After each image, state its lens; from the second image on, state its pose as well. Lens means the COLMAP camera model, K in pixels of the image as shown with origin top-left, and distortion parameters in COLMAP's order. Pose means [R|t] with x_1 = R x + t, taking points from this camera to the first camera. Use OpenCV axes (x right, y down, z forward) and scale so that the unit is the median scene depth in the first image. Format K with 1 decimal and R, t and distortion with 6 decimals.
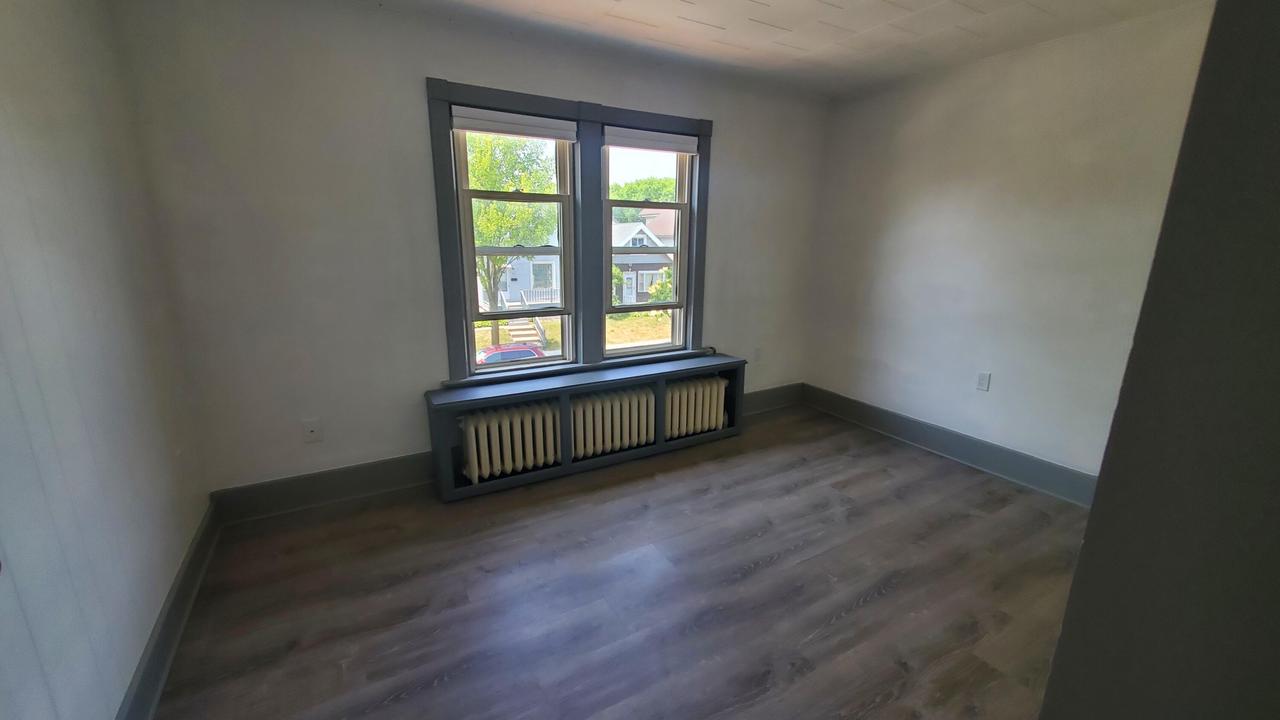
lens RADIAL K [[506.9, 0, 637.4], [0, 506.9, 360.9], [0, 0, 1]] dist [-0.000094, -0.000389]
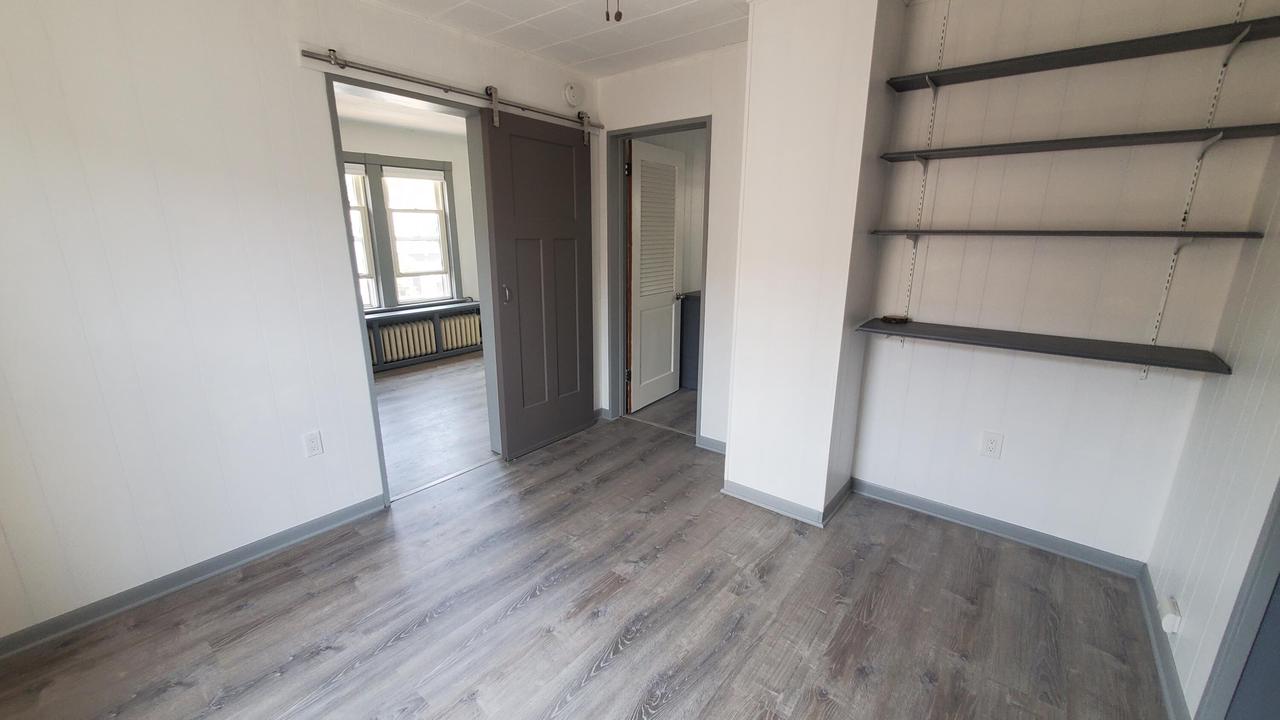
lens RADIAL K [[506.9, 0, 637.4], [0, 506.9, 360.9], [0, 0, 1]] dist [-0.000094, -0.000389]
pose [[0.930456, -0.104670, 0.351136, 0.065306], [0.097118, 0.994504, 0.039104, 0.203489], [-0.353299, -0.002283, 0.935508, -0.889881]]
